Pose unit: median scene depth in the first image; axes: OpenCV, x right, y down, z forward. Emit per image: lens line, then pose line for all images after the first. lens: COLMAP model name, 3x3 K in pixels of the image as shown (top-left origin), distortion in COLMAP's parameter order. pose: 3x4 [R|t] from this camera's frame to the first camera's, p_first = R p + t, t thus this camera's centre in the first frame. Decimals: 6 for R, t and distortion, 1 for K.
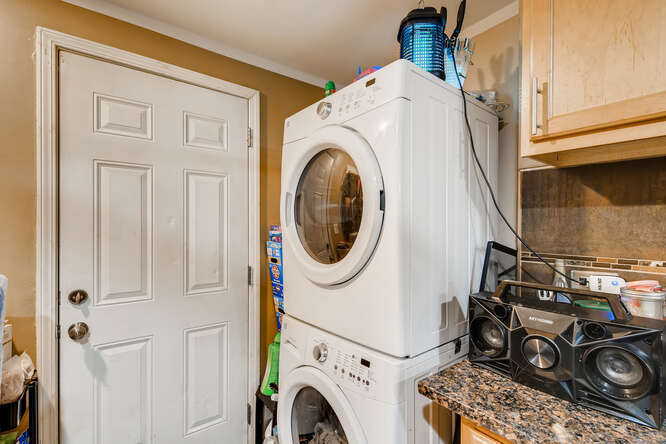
lens RADIAL K [[310.3, 0, 335.3], [0, 310.3, 224.1], [0, 0, 1]] dist [0.004022, -0.000009]
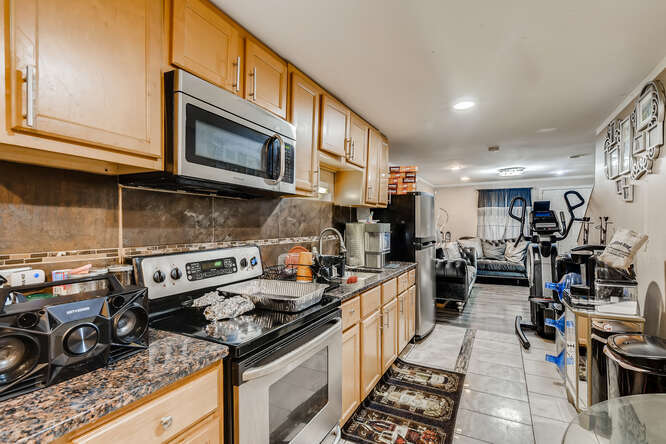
lens RADIAL K [[310.3, 0, 334.8], [0, 310.3, 223.7], [0, 0, 1]] dist [0.004022, -0.000009]
pose [[-0.403055, 0.002161, 0.915173, -0.547236], [-0.005521, 0.999973, -0.004793, 0.006392], [-0.915159, -0.006985, -0.403032, 0.495158]]
